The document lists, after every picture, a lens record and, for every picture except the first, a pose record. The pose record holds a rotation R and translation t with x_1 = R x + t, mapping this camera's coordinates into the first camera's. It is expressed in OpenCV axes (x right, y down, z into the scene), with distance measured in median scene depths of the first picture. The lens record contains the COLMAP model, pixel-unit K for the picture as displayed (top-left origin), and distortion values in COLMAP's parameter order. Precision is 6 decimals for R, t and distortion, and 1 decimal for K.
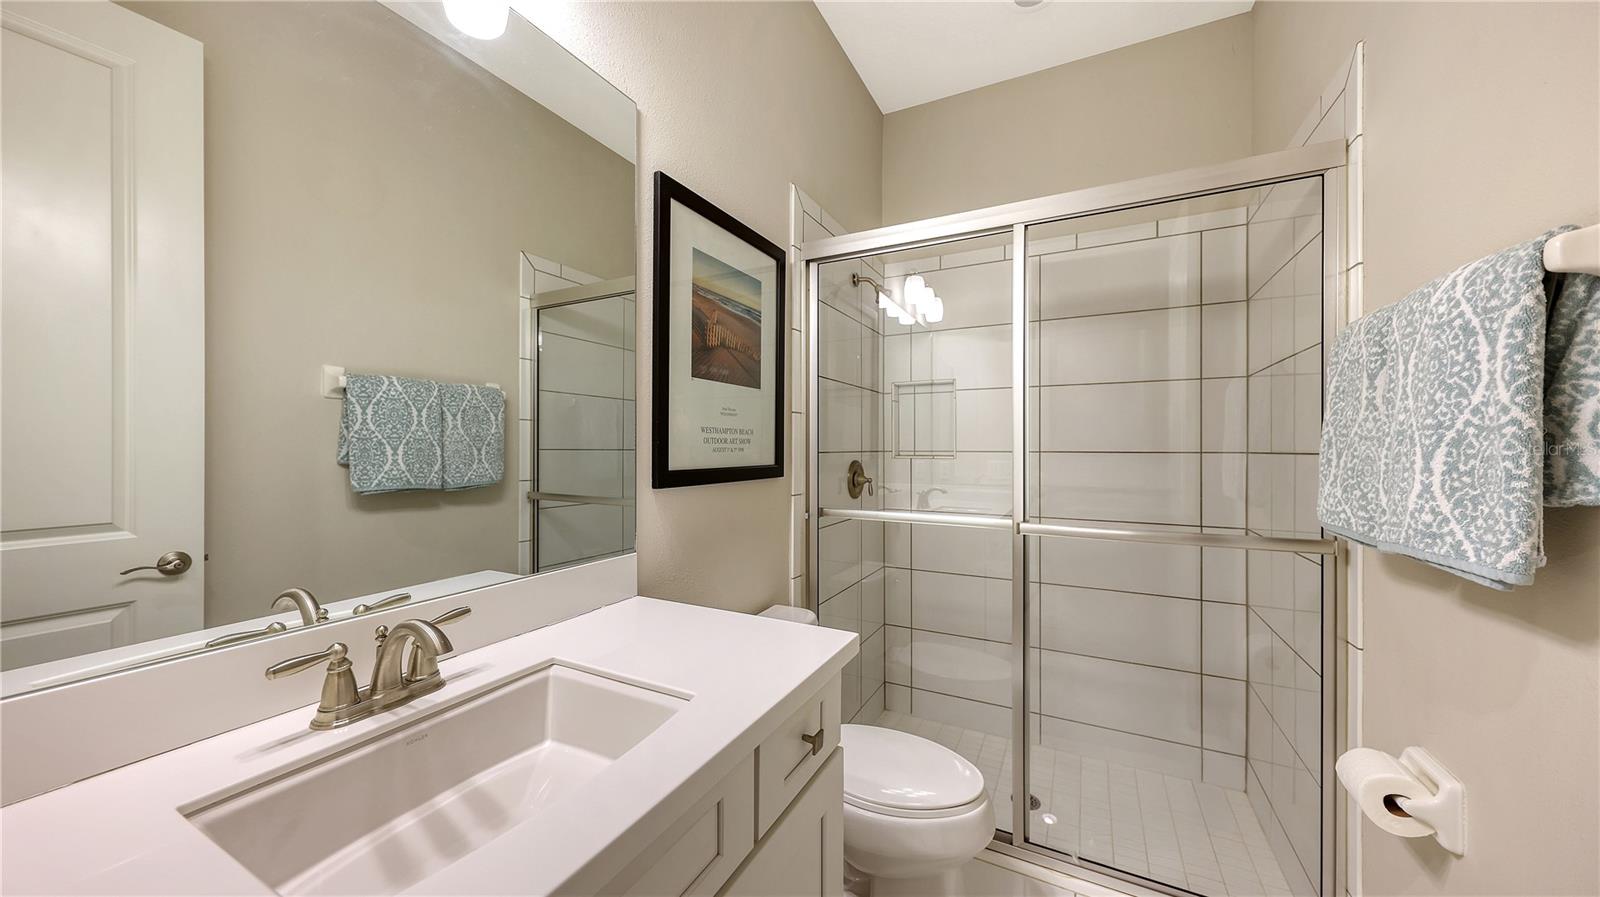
lens RADIAL K [[558.3, 0, 799.6], [0, 558.3, 442.3], [0, 0, 1]] dist [-0.000211, -0.000184]
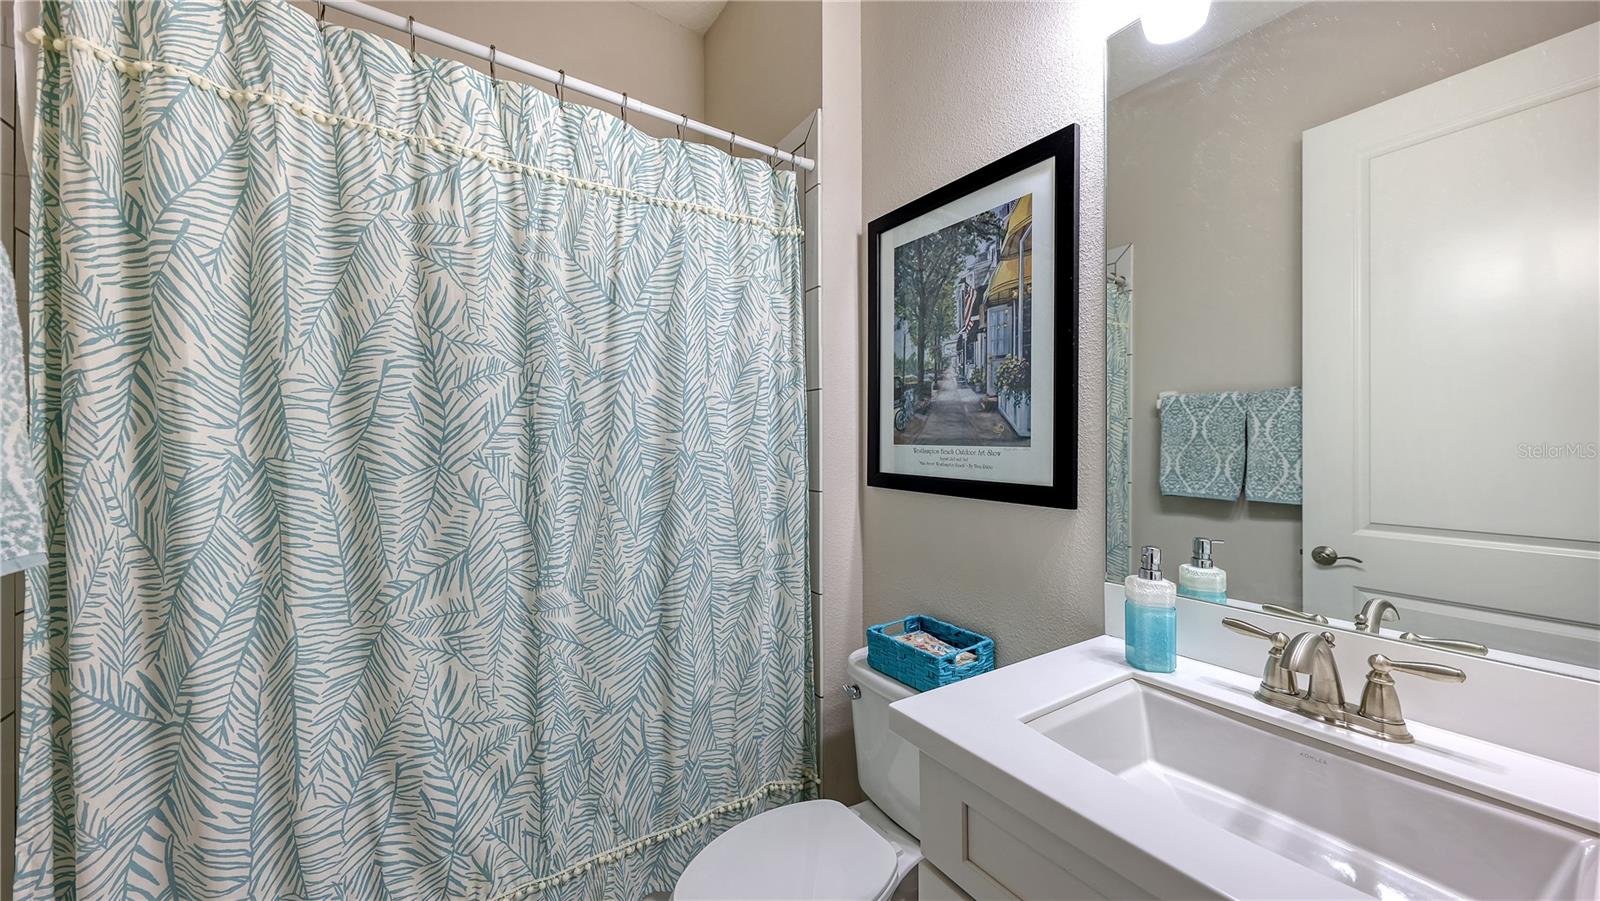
lens RADIAL K [[558.3, 0, 799.6], [0, 558.3, 444.3], [0, 0, 1]] dist [-0.000211, -0.000184]
pose [[-0.470260, -0.010182, -0.882469, 0.643810], [-0.004266, 0.999948, -0.009265, -0.009455], [0.882518, -0.000593, -0.470279, 0.695479]]
